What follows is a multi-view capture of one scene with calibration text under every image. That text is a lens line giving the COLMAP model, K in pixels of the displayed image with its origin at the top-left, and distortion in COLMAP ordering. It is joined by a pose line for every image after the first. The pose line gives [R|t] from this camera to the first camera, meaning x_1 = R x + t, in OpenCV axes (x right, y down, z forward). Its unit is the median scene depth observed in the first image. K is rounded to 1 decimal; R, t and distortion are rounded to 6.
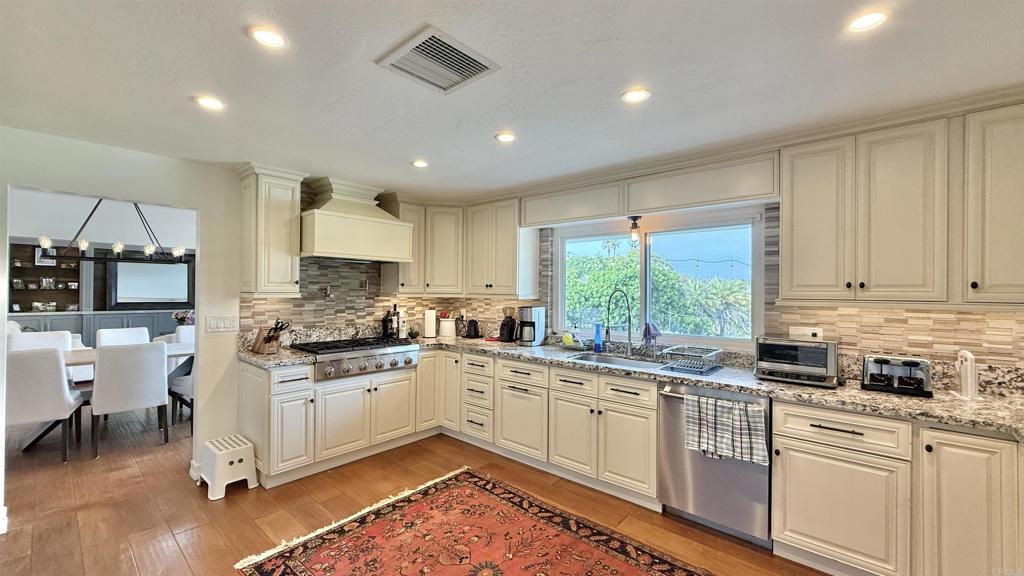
lens RADIAL K [[407.1, 0, 509.5], [0, 407.1, 289.6], [0, 0, 1]] dist [-0.000208, -0.000151]
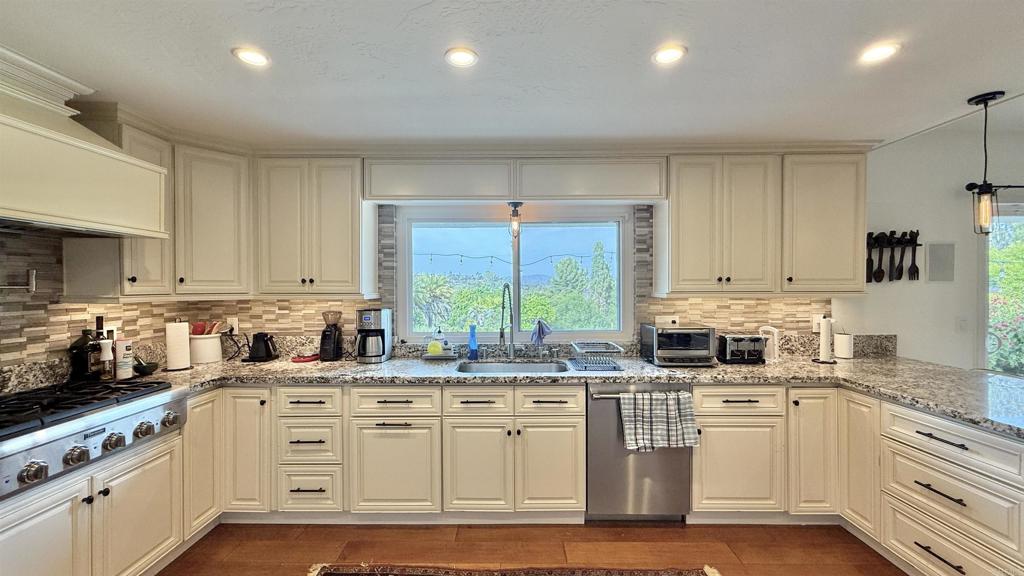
lens RADIAL K [[407.1, 0, 509.5], [0, 407.1, 289.6], [0, 0, 1]] dist [-0.000208, -0.000151]
pose [[0.759843, -0.017014, 0.649884, -0.283524], [0.008558, 0.999833, 0.016169, -0.003659], [-0.650051, -0.006725, 0.759861, 0.325417]]
